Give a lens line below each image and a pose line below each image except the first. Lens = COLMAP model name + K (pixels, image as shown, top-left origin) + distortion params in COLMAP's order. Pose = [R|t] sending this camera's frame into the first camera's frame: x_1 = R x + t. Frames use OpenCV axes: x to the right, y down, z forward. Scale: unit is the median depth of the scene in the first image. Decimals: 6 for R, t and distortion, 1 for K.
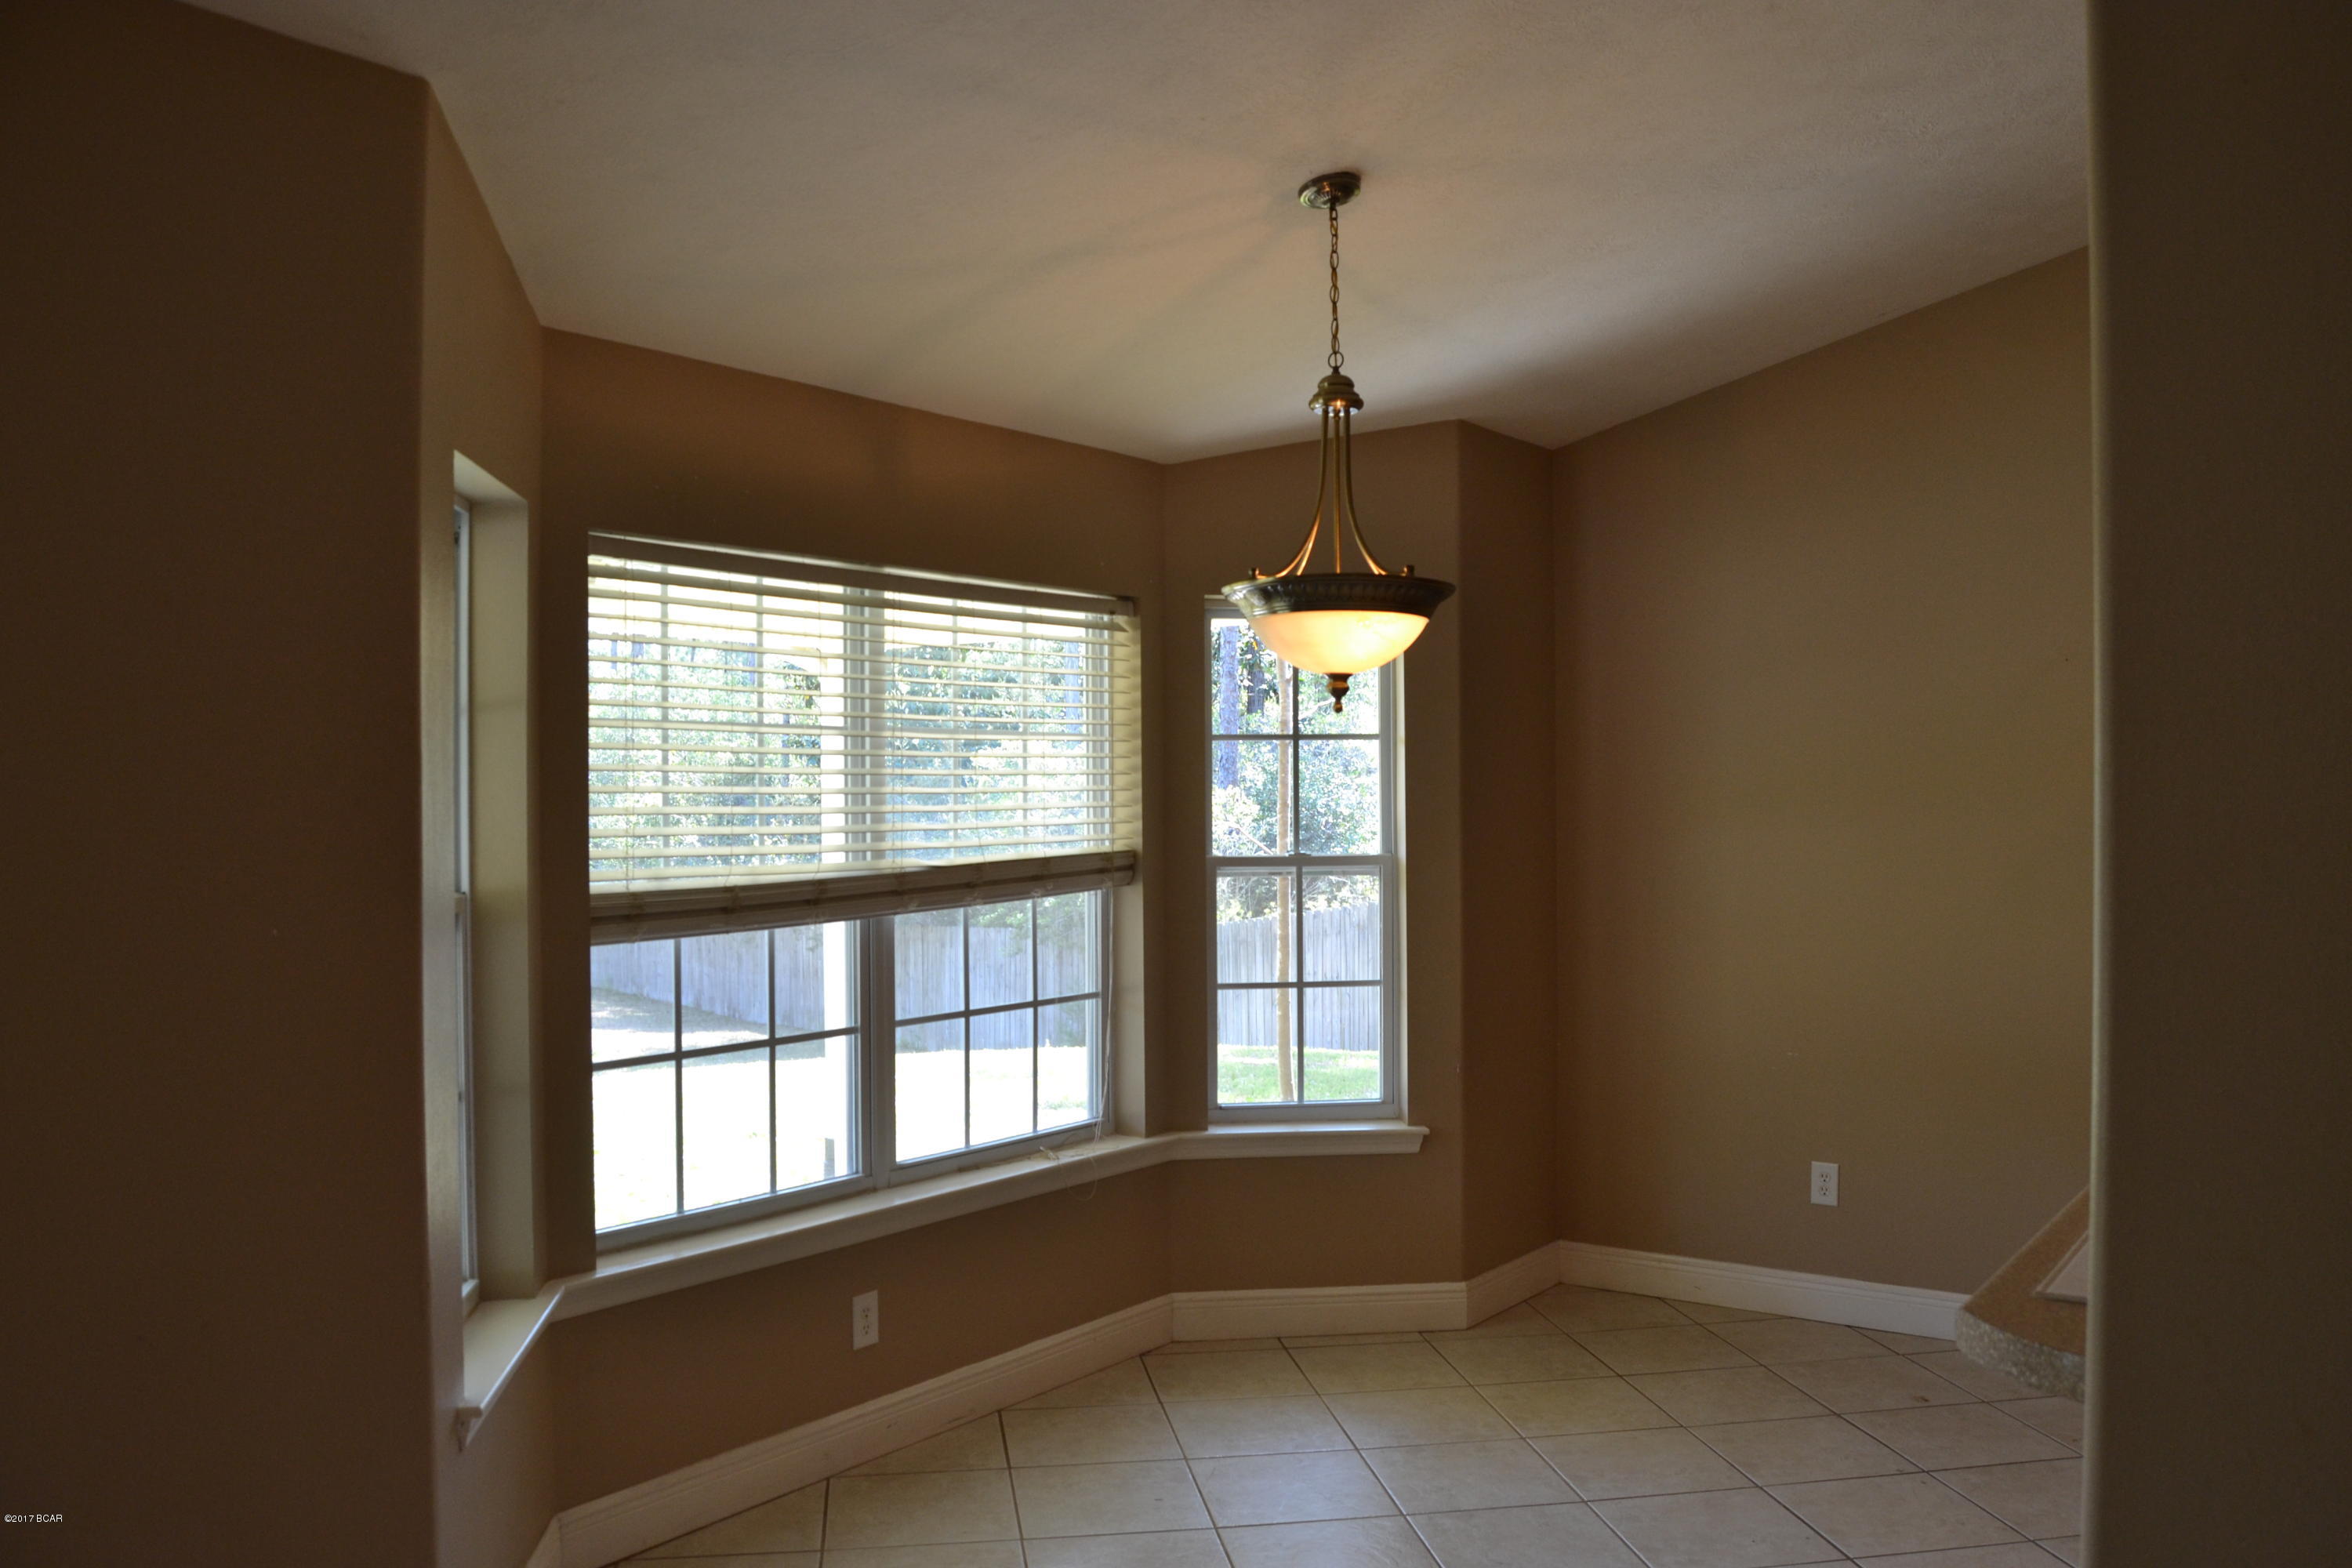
lens RADIAL K [[1870.2, 0, 1167.6], [0, 1870.2, 797.6], [0, 0, 1]] dist [-0.097094, 0.040786]
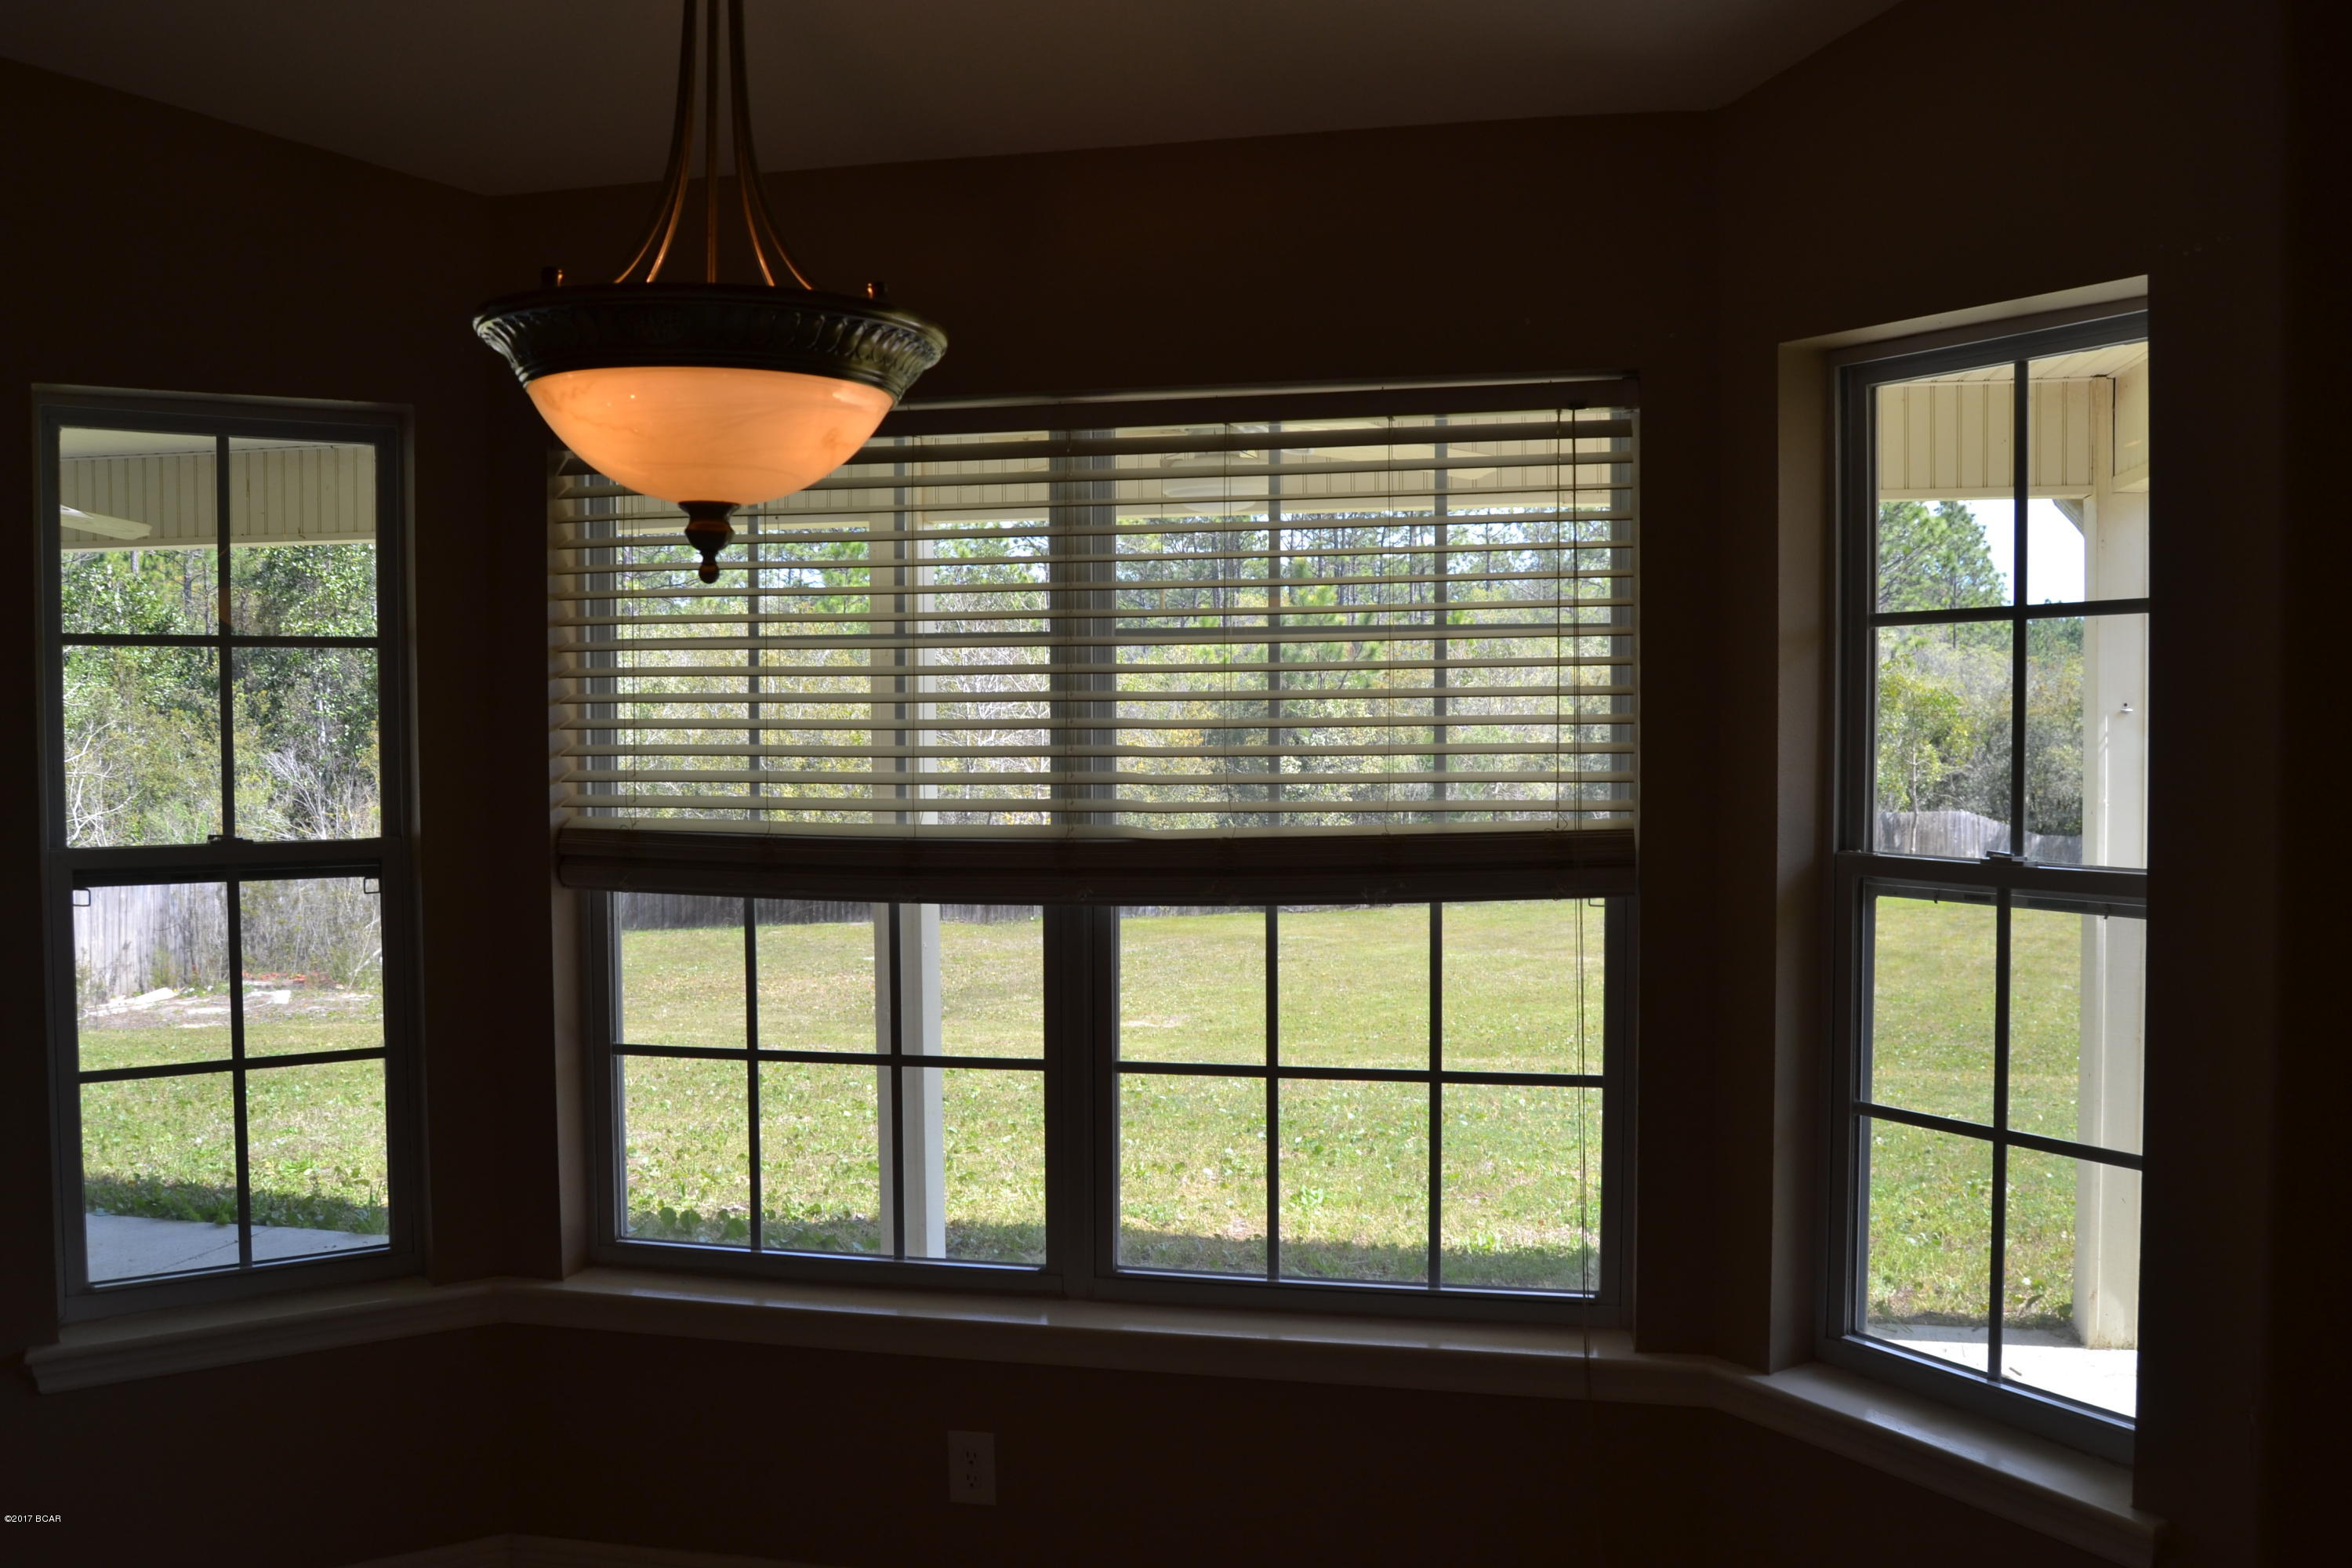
lens RADIAL K [[1848.7, 0, 1177.0], [0, 1848.7, 773.8], [0, 0, 1]] dist [-0.054031, -0.006125]
pose [[0.445059, 0.034644, -0.894831, 0.441766], [-0.000143, 0.999254, 0.038616, -0.010886], [0.895501, -0.017059, 0.444732, 0.688390]]
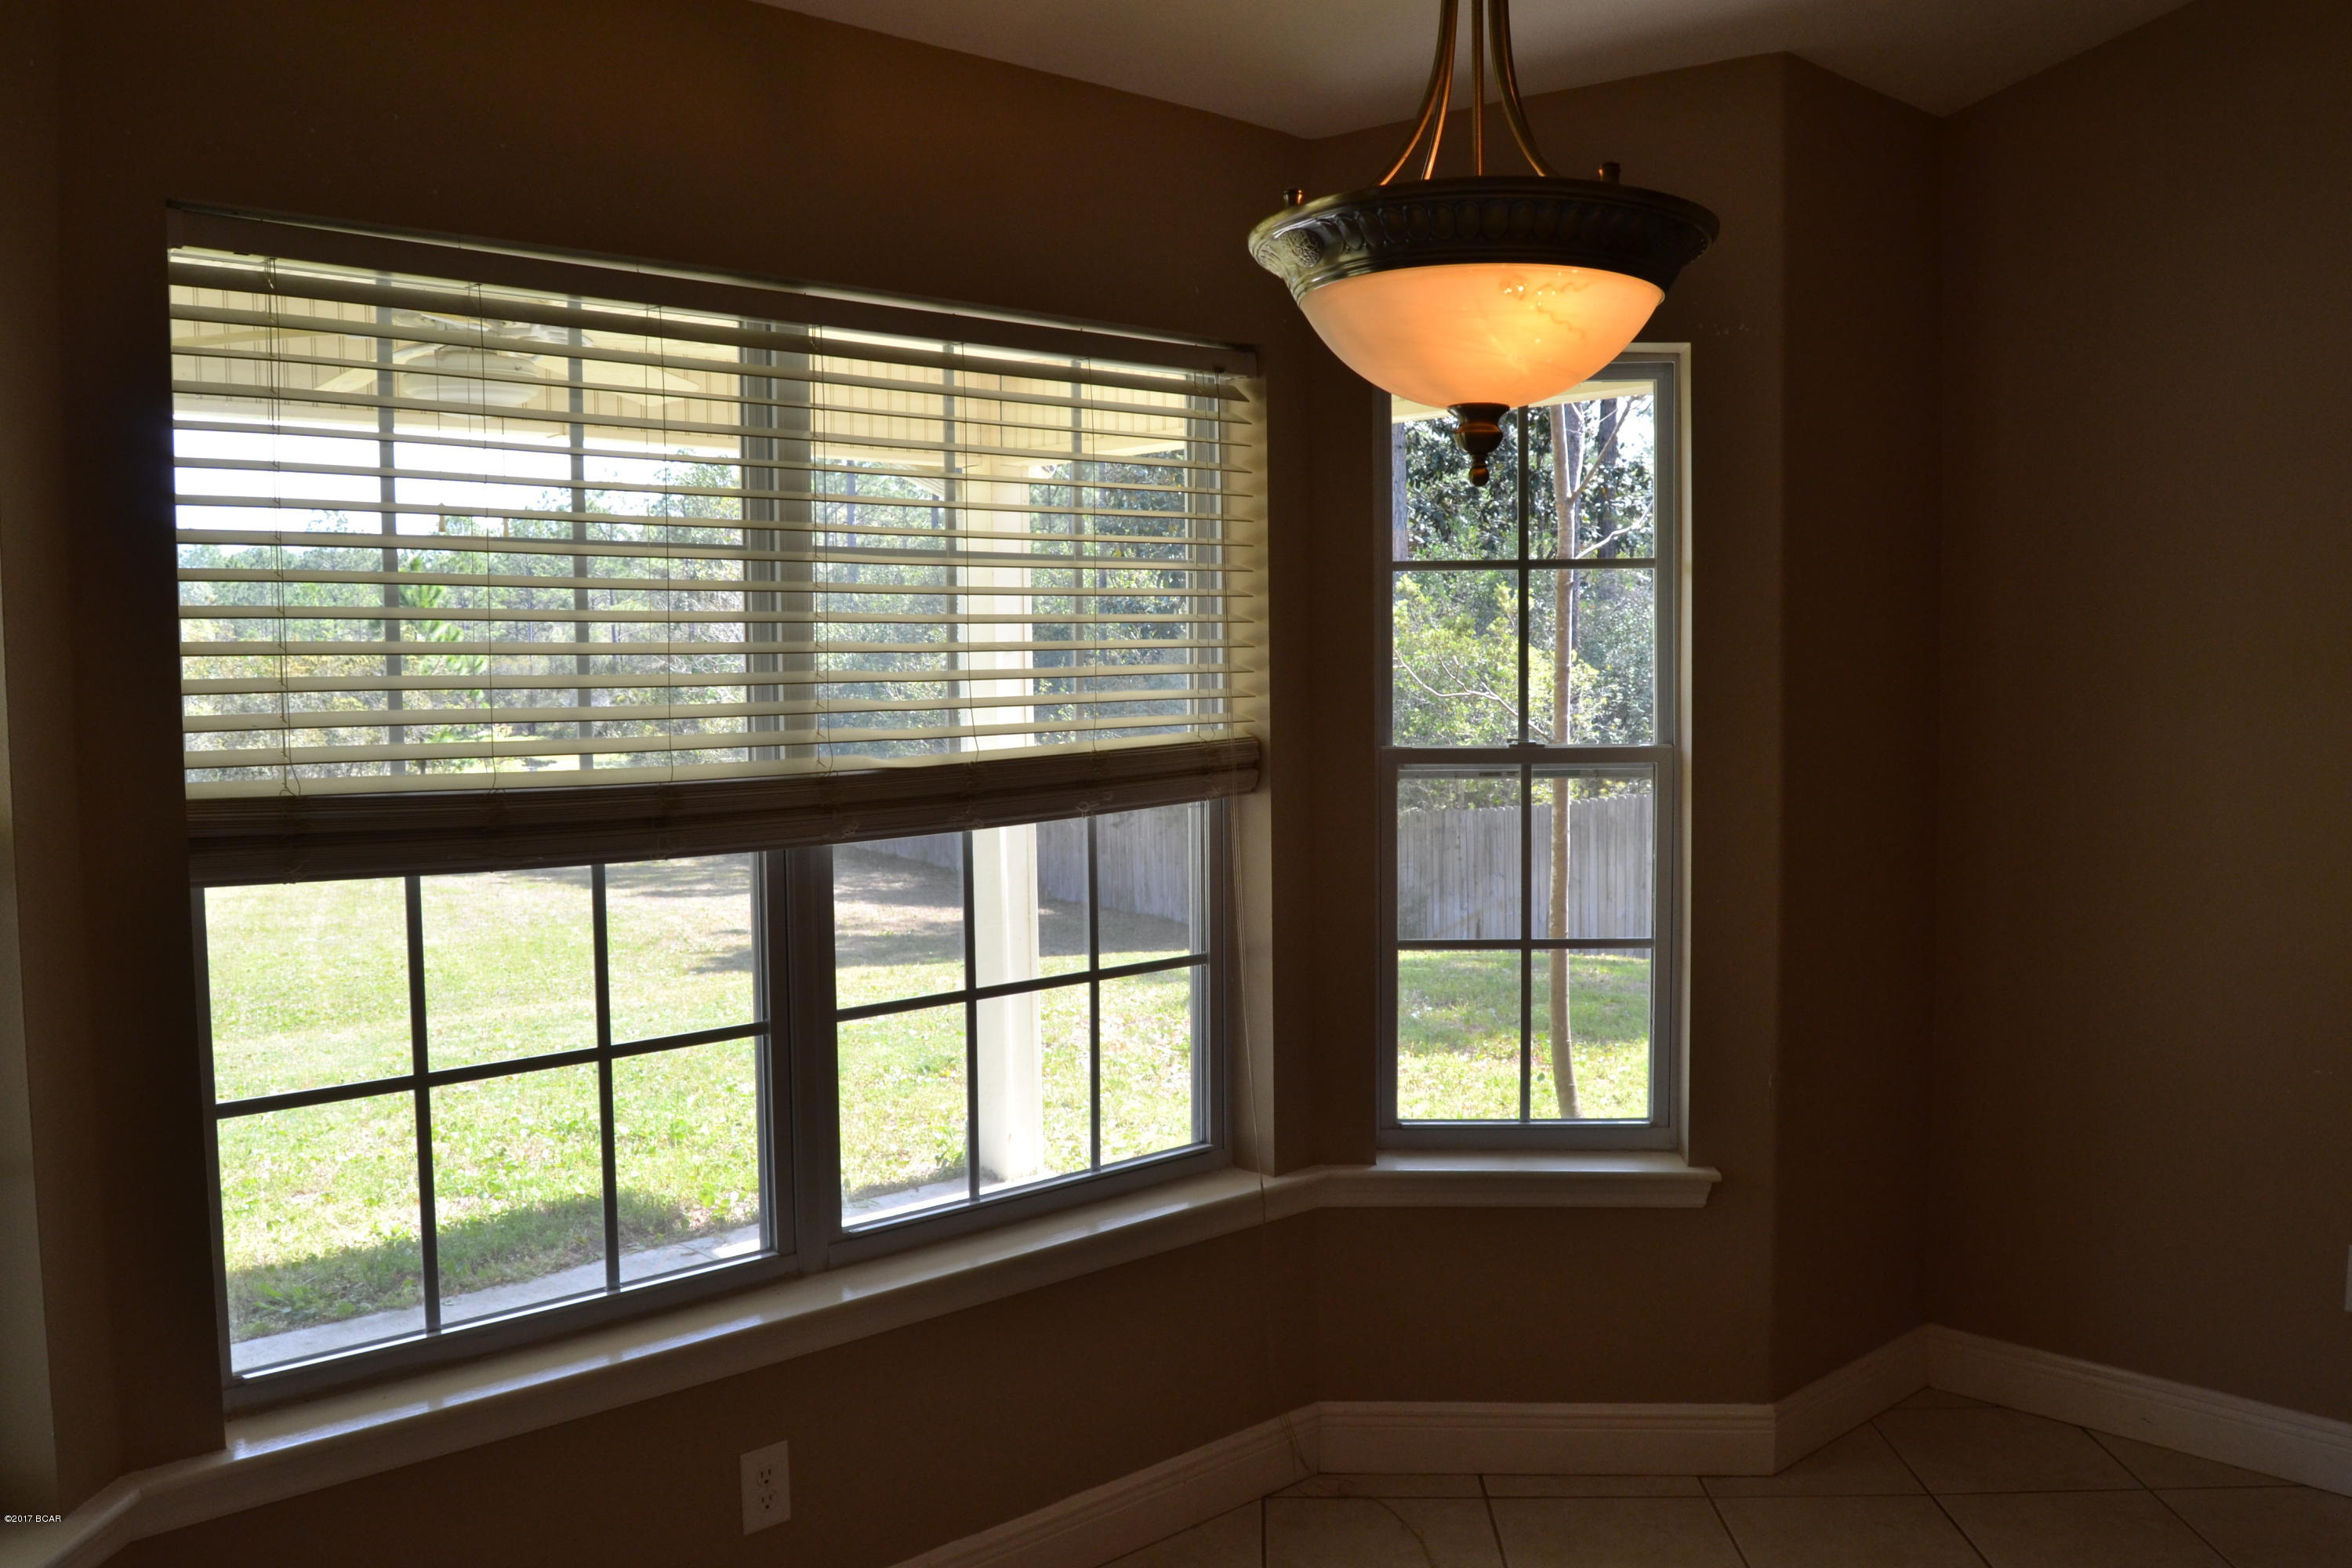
lens RADIAL K [[1870.2, 0, 1191.4], [0, 1870.2, 760.2], [0, 0, 1]] dist [-0.097094, 0.040786]
pose [[0.984164, 0.010848, -0.176926, 0.079990], [-0.001024, 0.998457, 0.055519, -0.000567], [0.177255, -0.054459, 0.982657, 0.388157]]
